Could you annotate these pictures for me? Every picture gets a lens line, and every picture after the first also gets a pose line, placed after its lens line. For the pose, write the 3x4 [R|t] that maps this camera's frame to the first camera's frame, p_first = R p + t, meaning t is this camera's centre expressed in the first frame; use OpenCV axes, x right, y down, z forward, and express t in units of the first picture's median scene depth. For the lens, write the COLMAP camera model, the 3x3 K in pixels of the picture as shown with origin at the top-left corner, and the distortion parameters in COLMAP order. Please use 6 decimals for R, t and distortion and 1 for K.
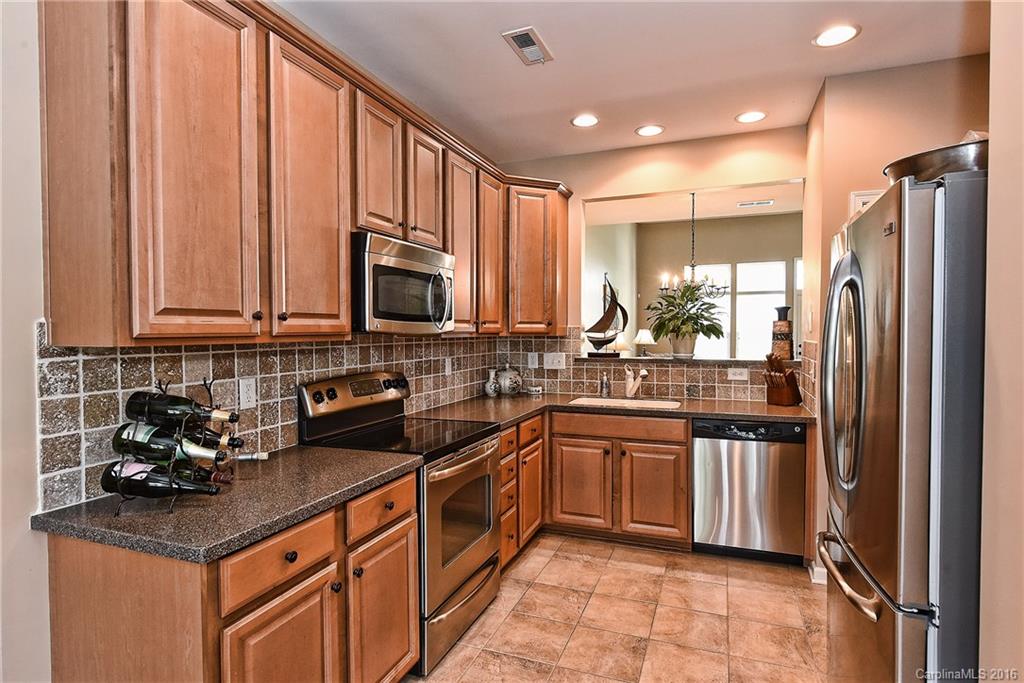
lens RADIAL K [[532.5, 0, 512.0], [0, 532.5, 341.5], [0, 0, 1]] dist [0.003010, -0.000169]
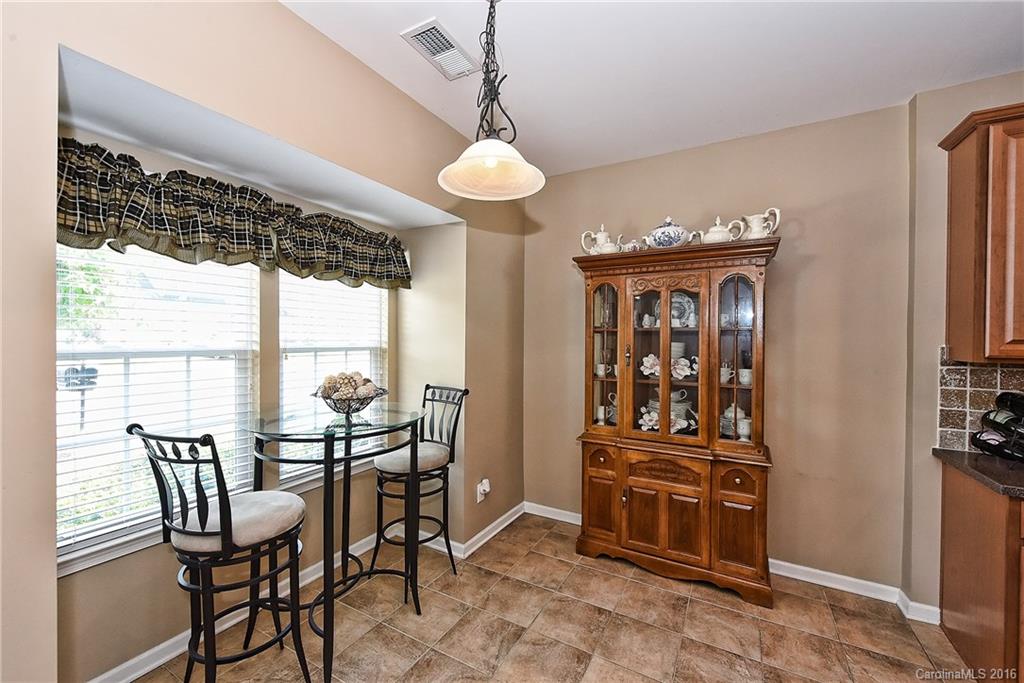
lens RADIAL K [[406.2, 0, 512.0], [0, 406.2, 341.5], [0, 0, 1]] dist [-0.000189, -0.000227]
pose [[-0.143426, 0.010844, -0.989602, 0.343734], [-0.031700, 0.999377, 0.015546, -0.013337], [0.989153, 0.033600, -0.142993, -0.136004]]
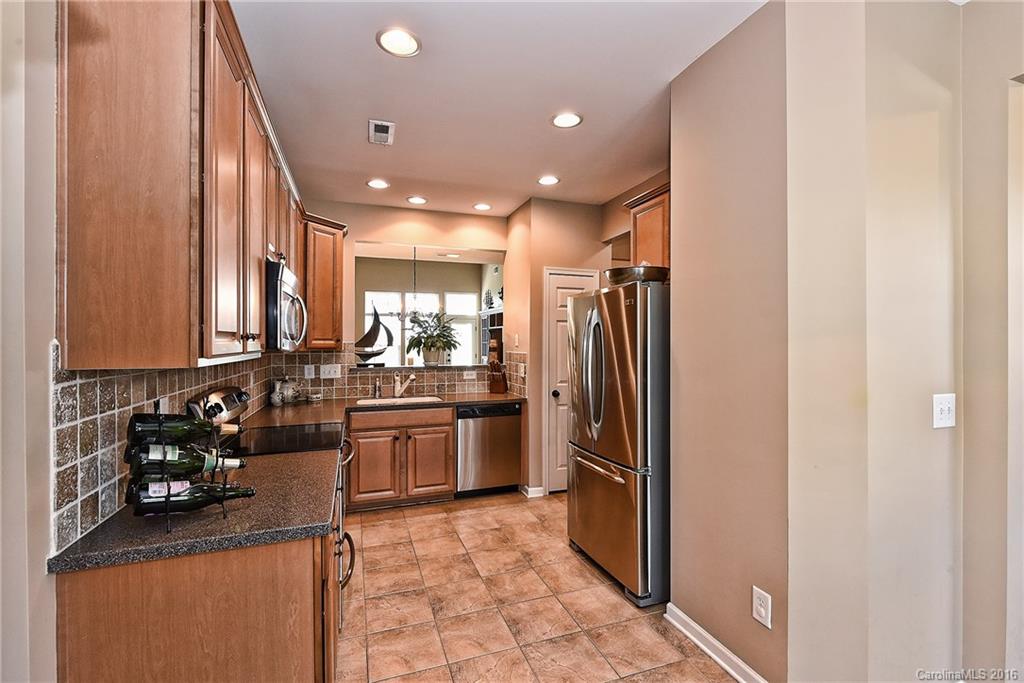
lens RADIAL K [[452.2, 0, 513.6], [0, 452.2, 342.4], [0, 0, 1]] dist [0.001277, 0.000143]
pose [[0.759283, 0.000739, 0.650761, -0.363668], [0.013872, 0.999754, -0.017321, -0.006814], [-0.650613, 0.022179, 0.759085, -0.045536]]
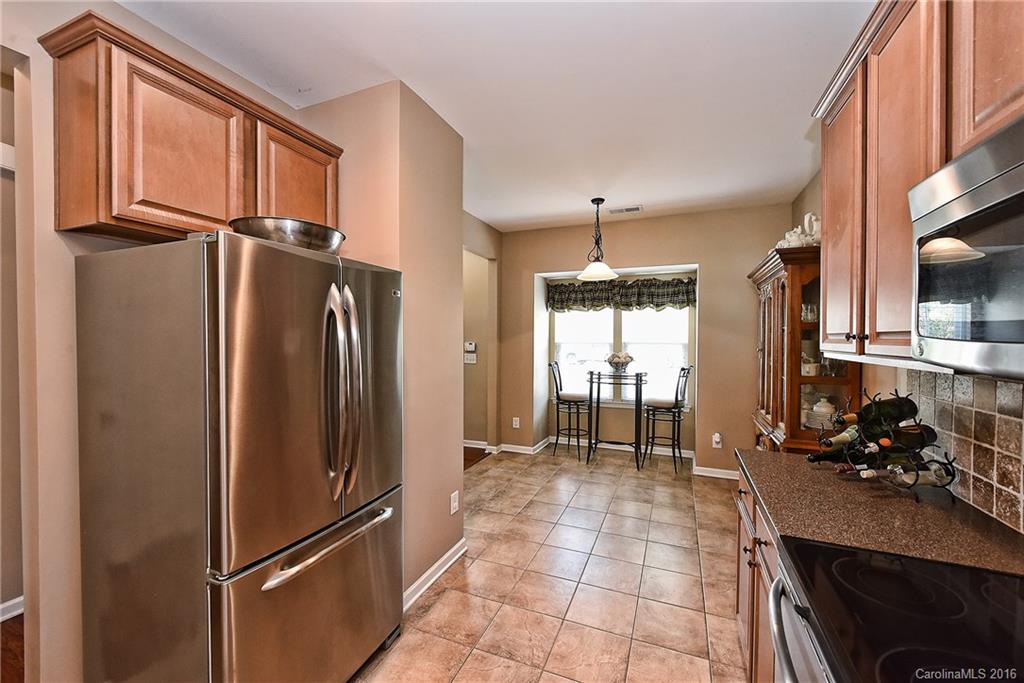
lens RADIAL K [[406.2, 0, 512.0], [0, 406.2, 341.5], [0, 0, 1]] dist [-0.000189, -0.000227]
pose [[-0.999718, -0.002117, 0.023635, 0.109858], [-0.001241, 0.999314, 0.037014, -0.039628], [-0.023697, 0.036974, -0.999035, 1.009245]]
